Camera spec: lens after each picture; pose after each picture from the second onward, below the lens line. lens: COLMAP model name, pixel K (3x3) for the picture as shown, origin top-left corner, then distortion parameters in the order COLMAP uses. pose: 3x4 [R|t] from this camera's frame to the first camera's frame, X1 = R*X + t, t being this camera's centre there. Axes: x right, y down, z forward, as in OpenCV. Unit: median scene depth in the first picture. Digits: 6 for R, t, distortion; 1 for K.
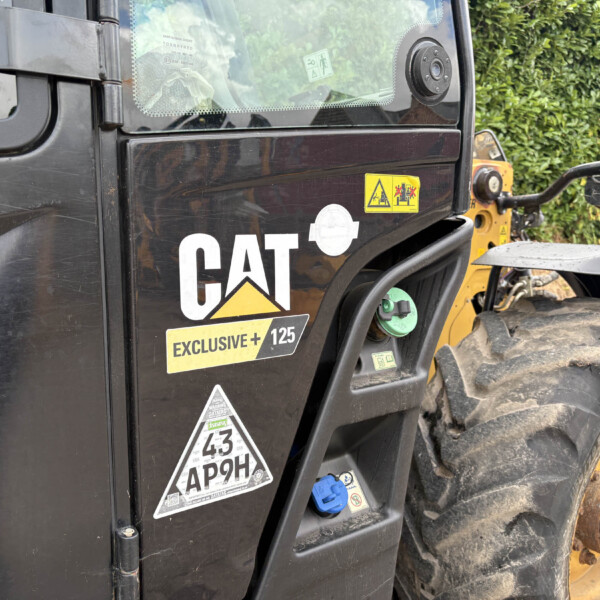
lens RADIAL K [[615.3, 0, 301.0], [0, 615.3, 312.7], [0, 0, 1]] dist [-0.003639, 0.003403]
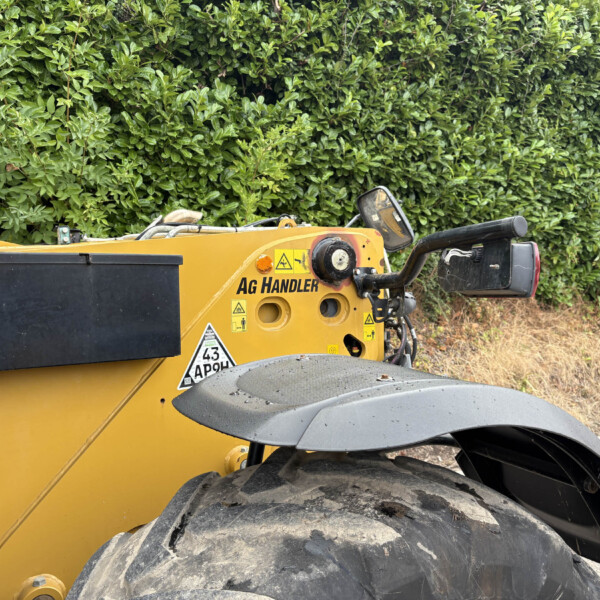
lens RADIAL K [[632.5, 0, 300.0], [0, 632.5, 300.0], [0, 0, 1]] dist [-0.064782, 0.140194]
pose [[0.996353, -0.007634, -0.084983, 0.108472], [-0.001793, 0.993896, -0.110307, -0.025179], [0.085307, 0.110057, 0.990258, 0.082097]]
